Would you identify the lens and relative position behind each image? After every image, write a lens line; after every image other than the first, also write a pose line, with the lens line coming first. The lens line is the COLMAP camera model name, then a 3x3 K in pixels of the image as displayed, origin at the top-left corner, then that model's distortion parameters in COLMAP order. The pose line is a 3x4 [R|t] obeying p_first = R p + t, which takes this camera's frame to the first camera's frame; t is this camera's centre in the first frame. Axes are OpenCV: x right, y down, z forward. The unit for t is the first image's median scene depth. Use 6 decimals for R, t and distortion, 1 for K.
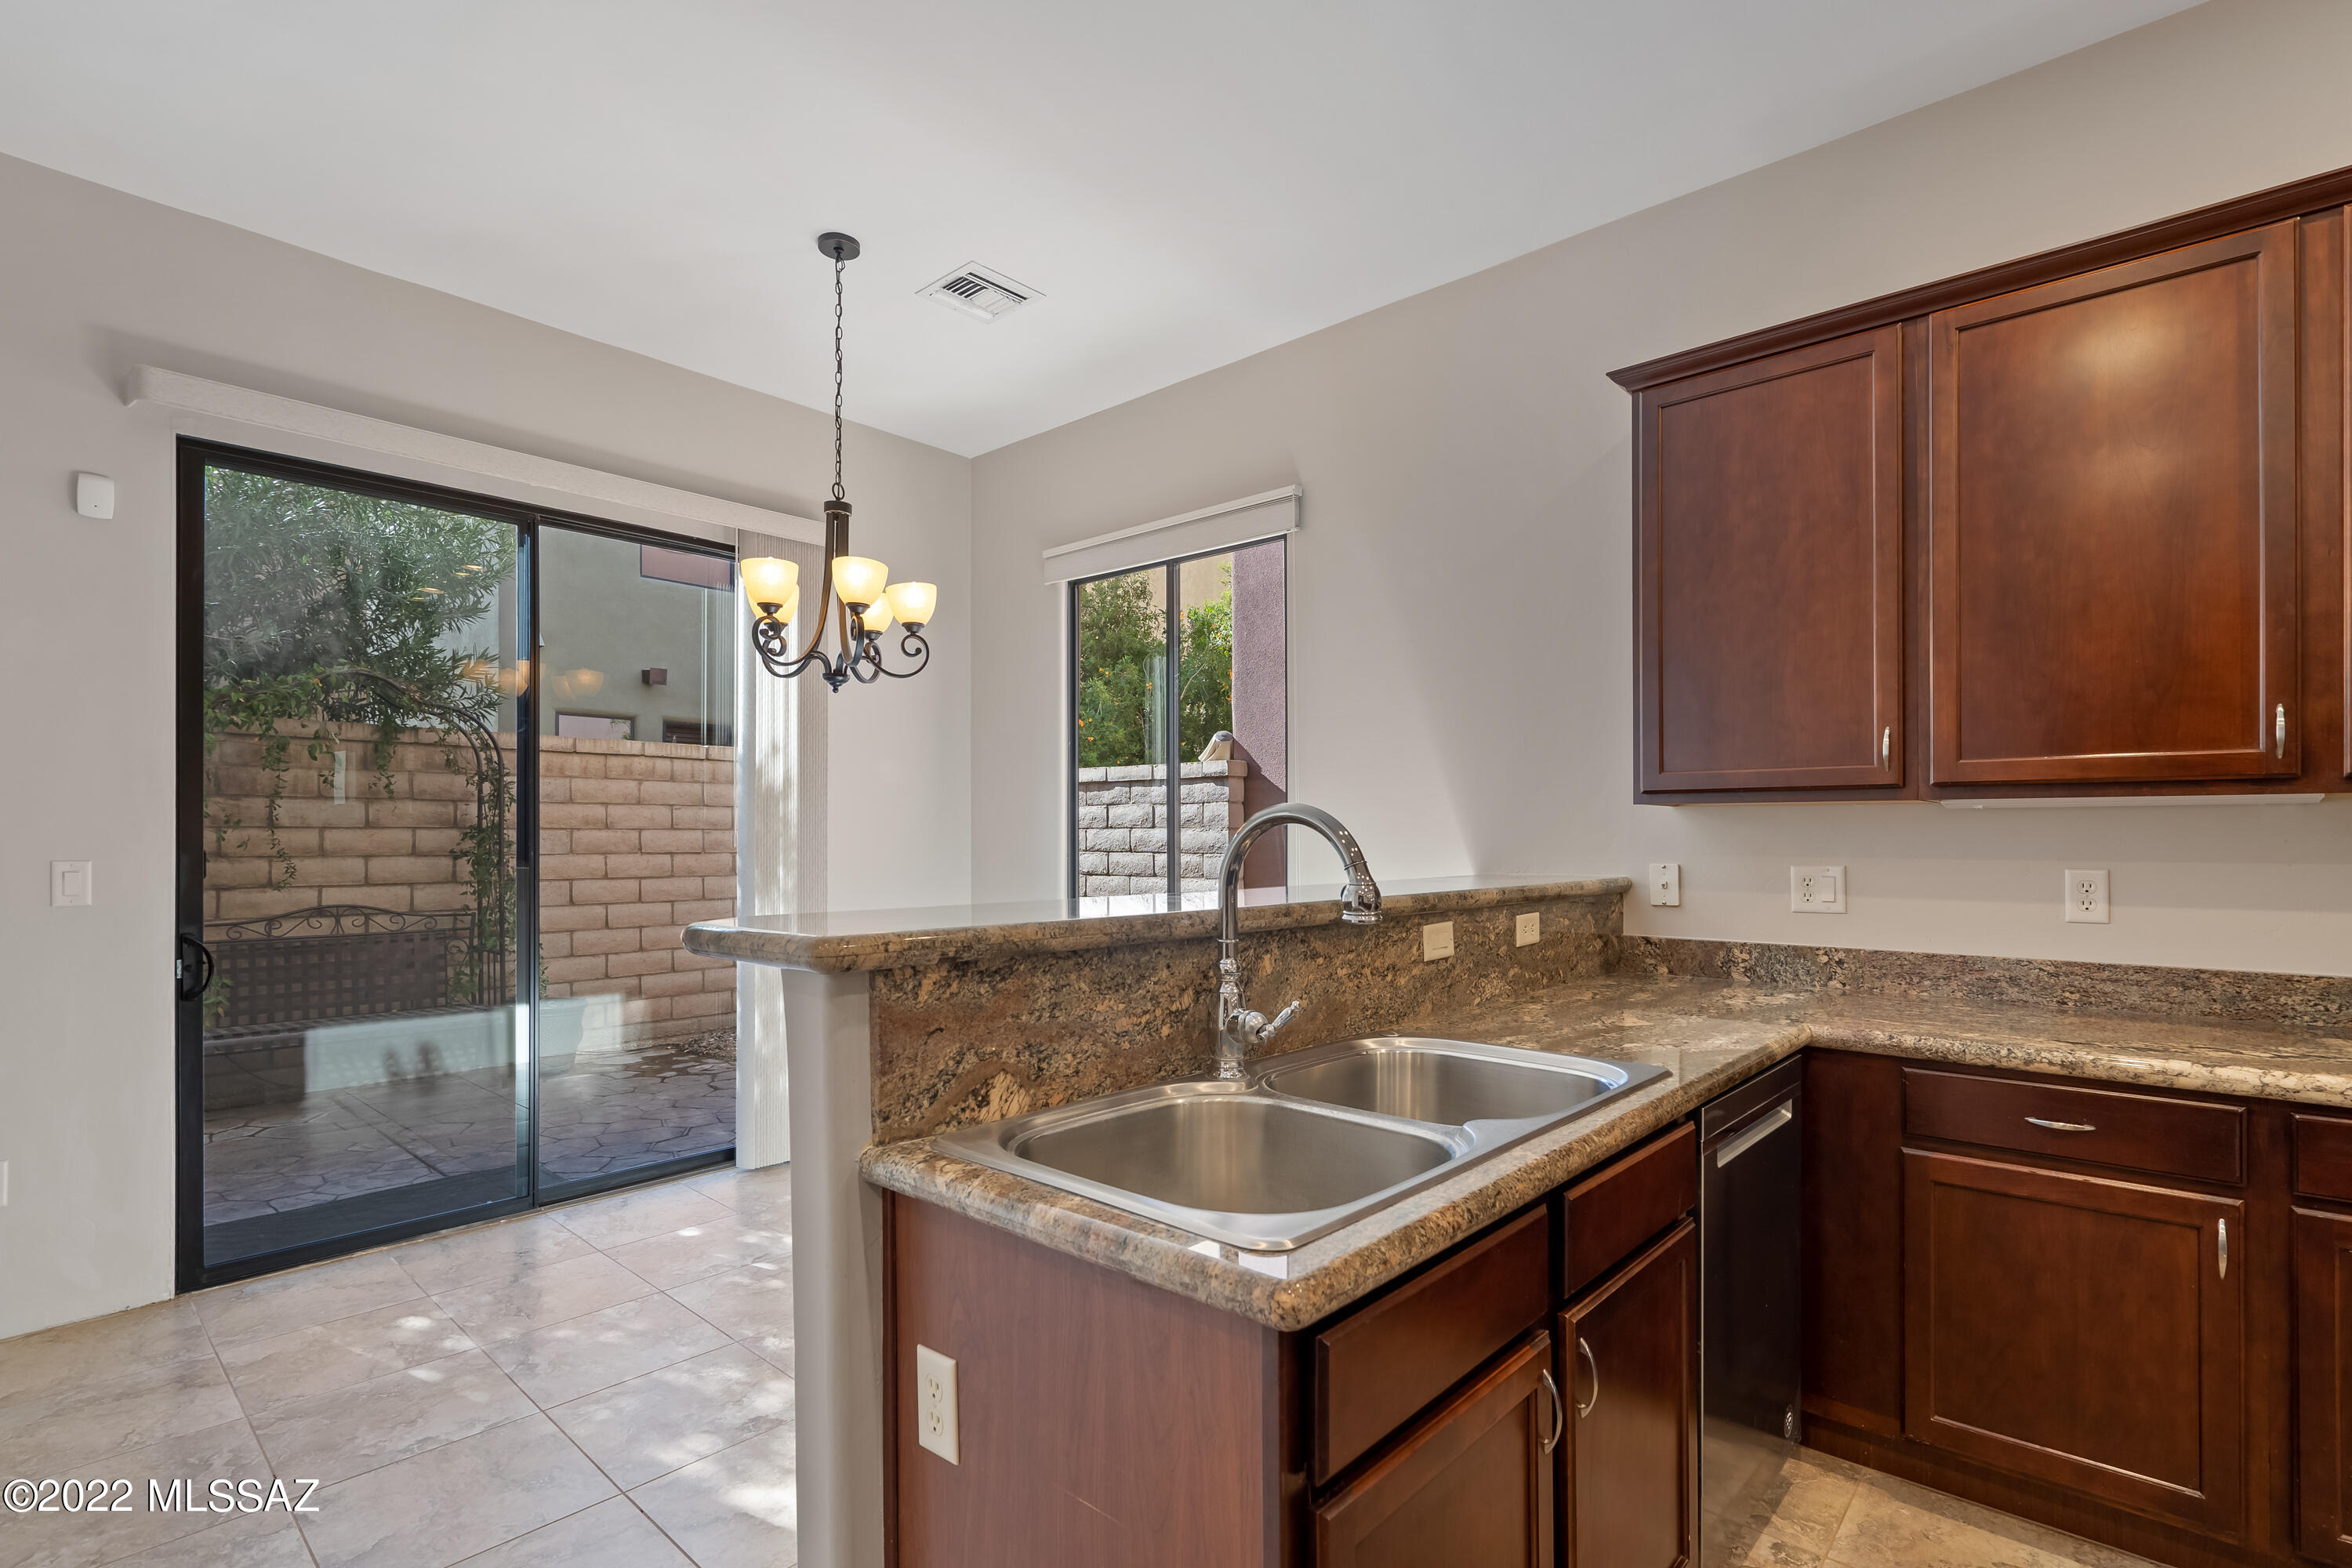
lens RADIAL K [[1089.8, 0, 1176.7], [0, 1089.8, 833.4], [0, 0, 1]] dist [-0.002728, 0.000364]
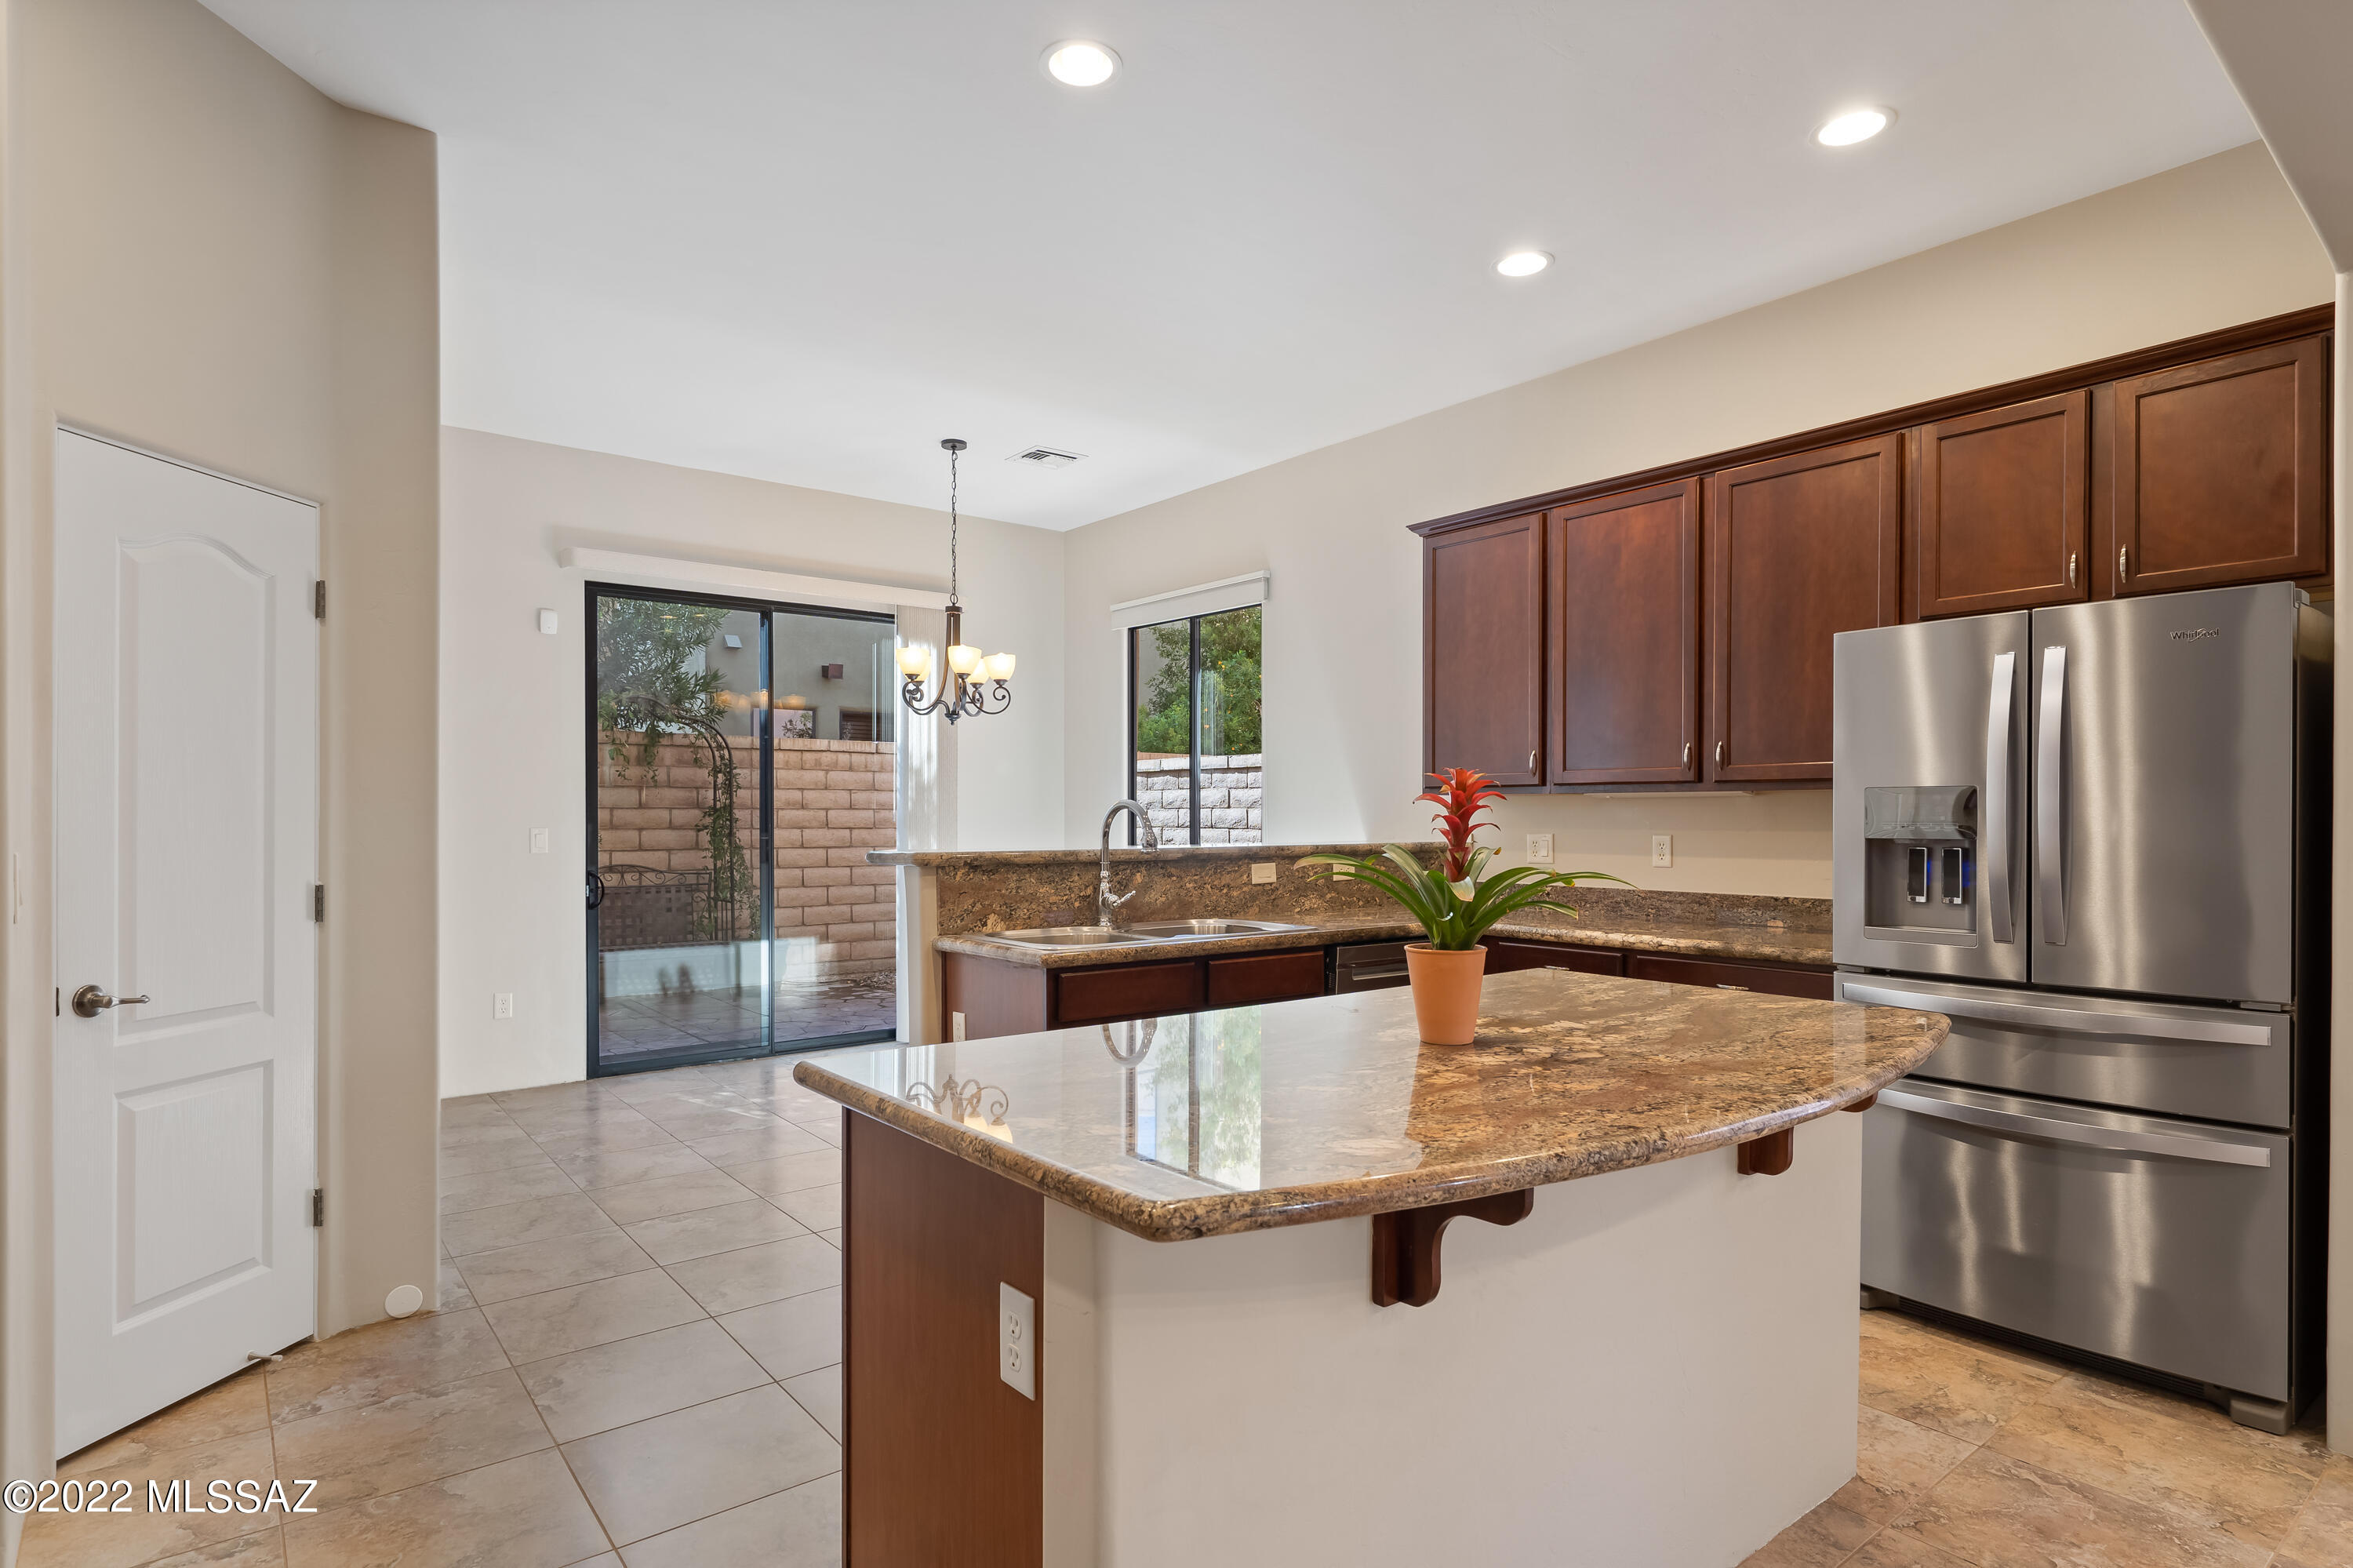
lens RADIAL K [[1214.1, 0, 1176.7], [0, 1214.1, 827.5], [0, 0, 1]] dist [-0.001542, 0.000683]
pose [[0.986263, 0.002805, -0.165158, 0.306660], [-0.000750, 0.999921, 0.012508, -0.001009], [0.165180, -0.012212, 0.986188, -0.706325]]
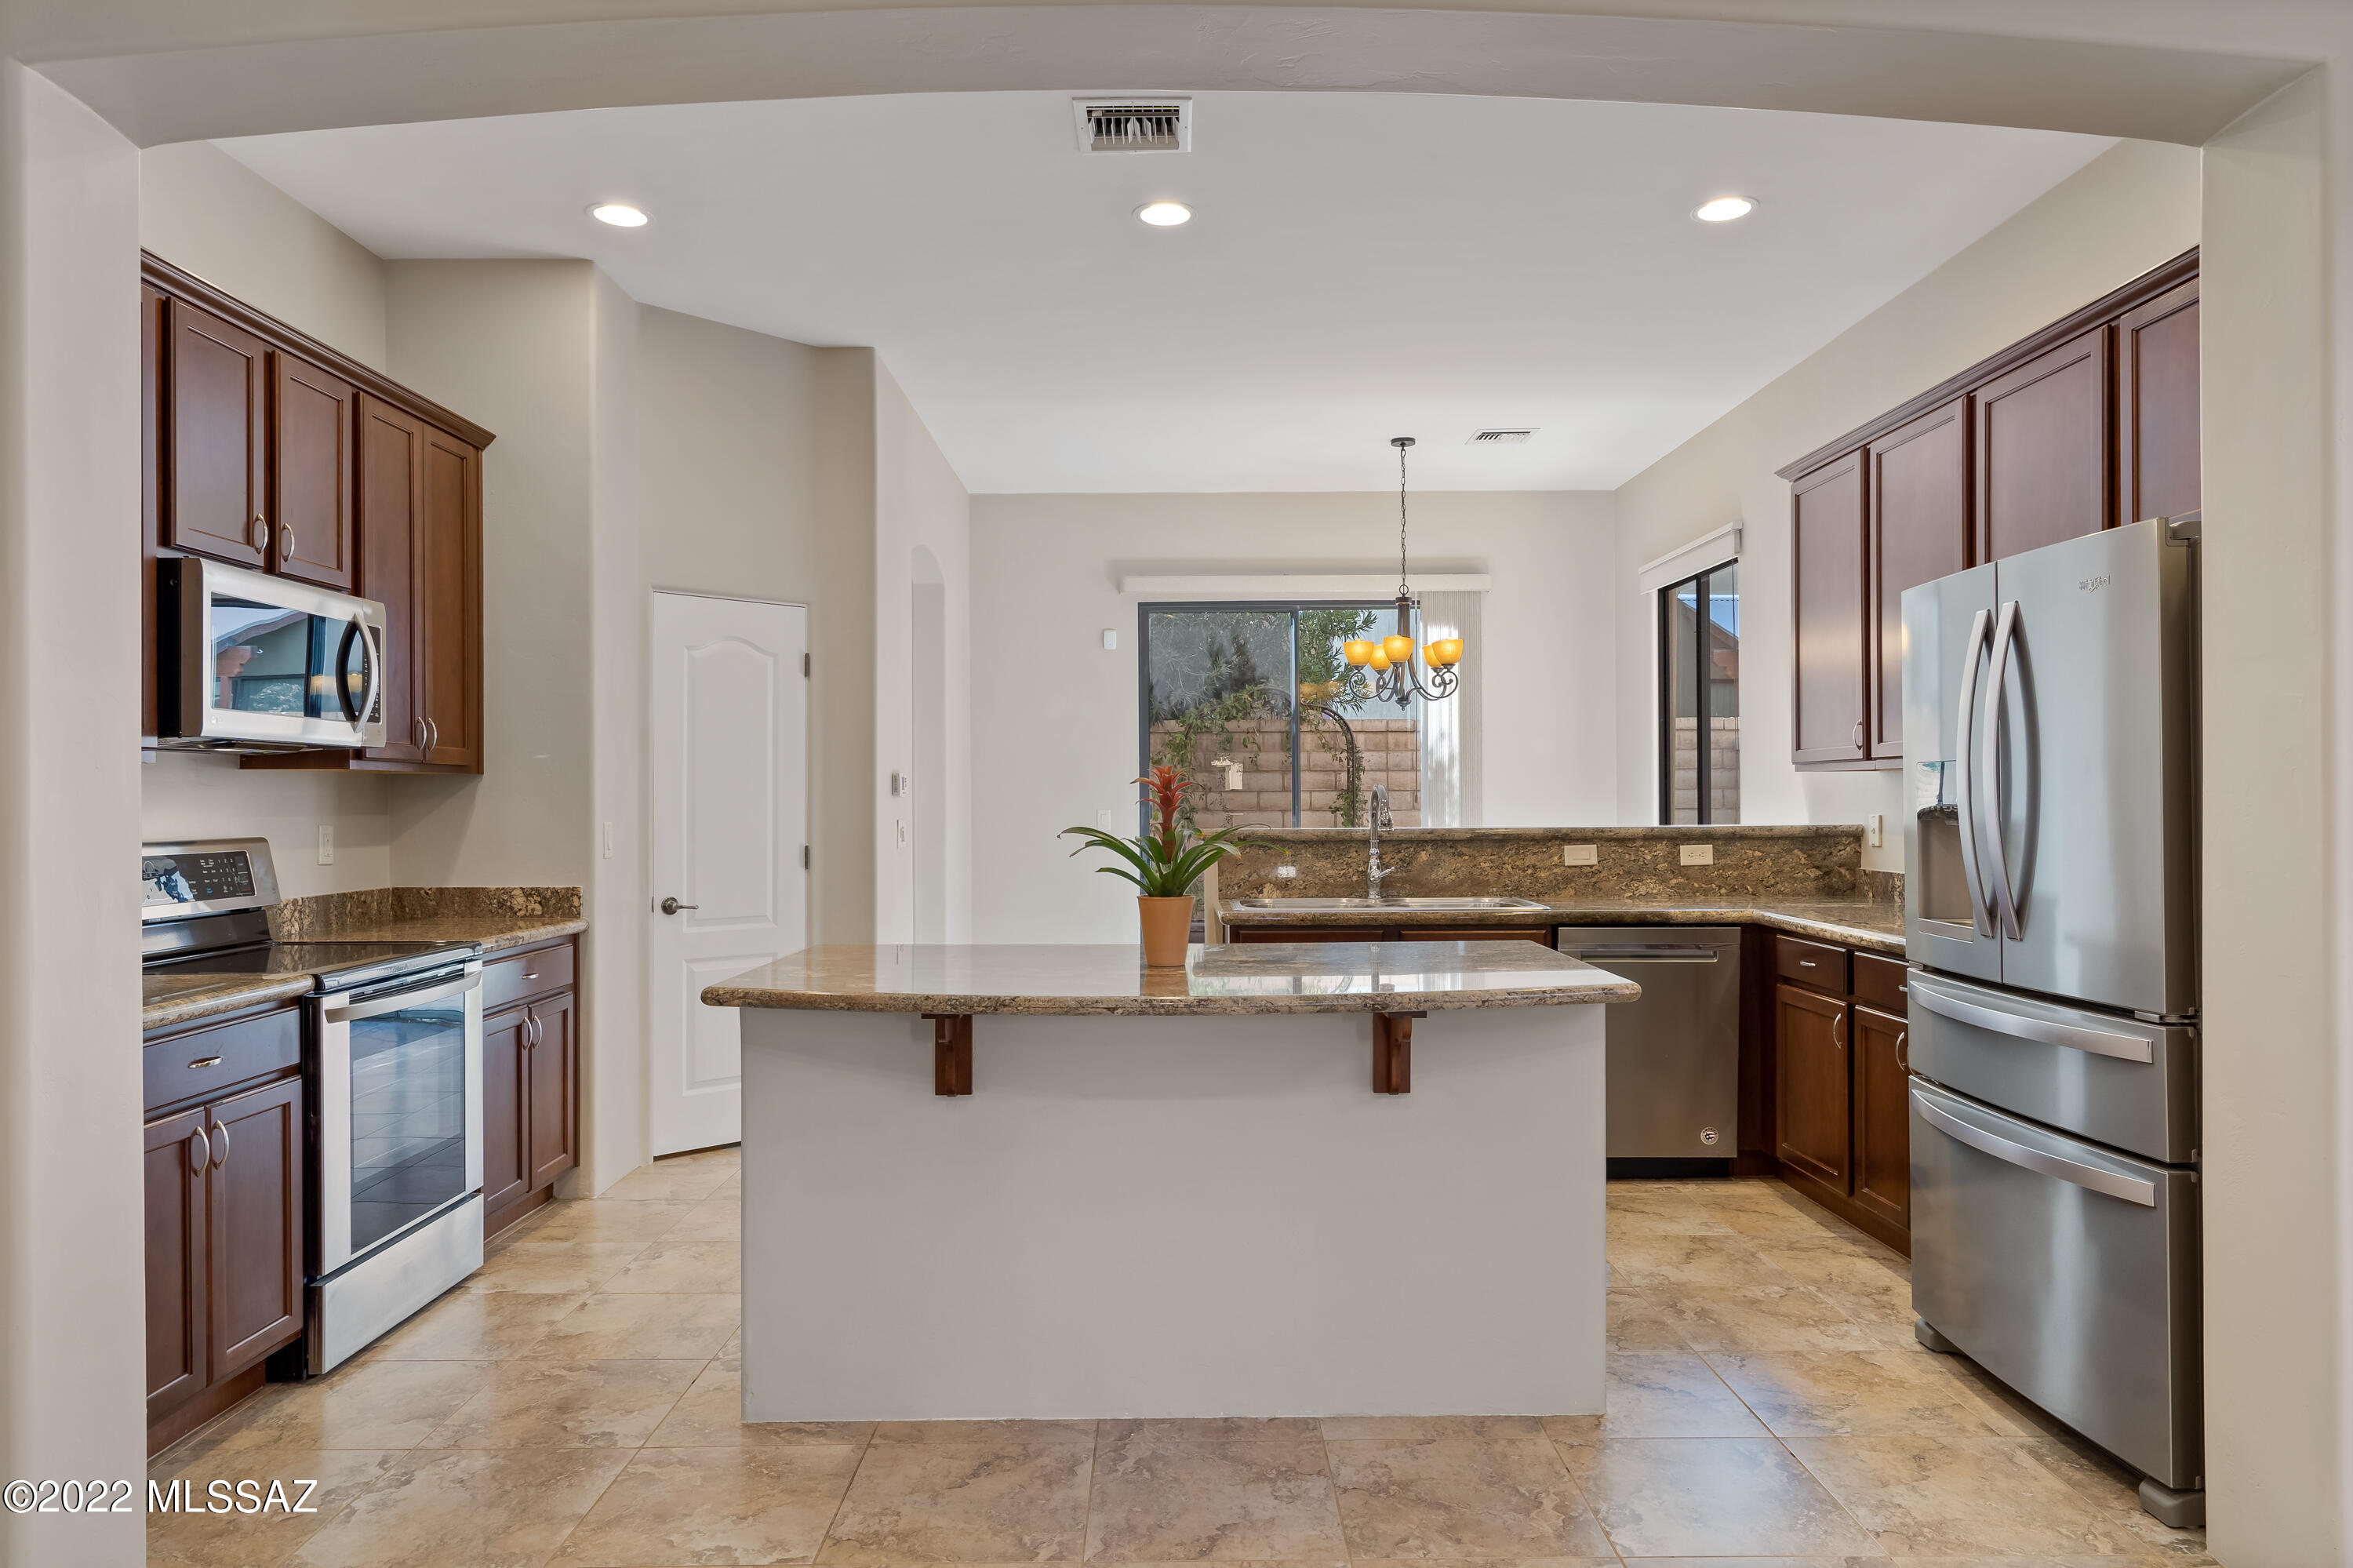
lens RADIAL K [[1451.9, 0, 1184.2], [0, 1451.9, 790.9], [0, 0, 1]] dist [-0.003220, -0.001152]
pose [[0.675790, -0.007517, -0.737056, 1.095098], [0.008193, 0.999963, -0.002687, -0.002461], [0.737048, -0.004223, 0.675827, -0.748004]]
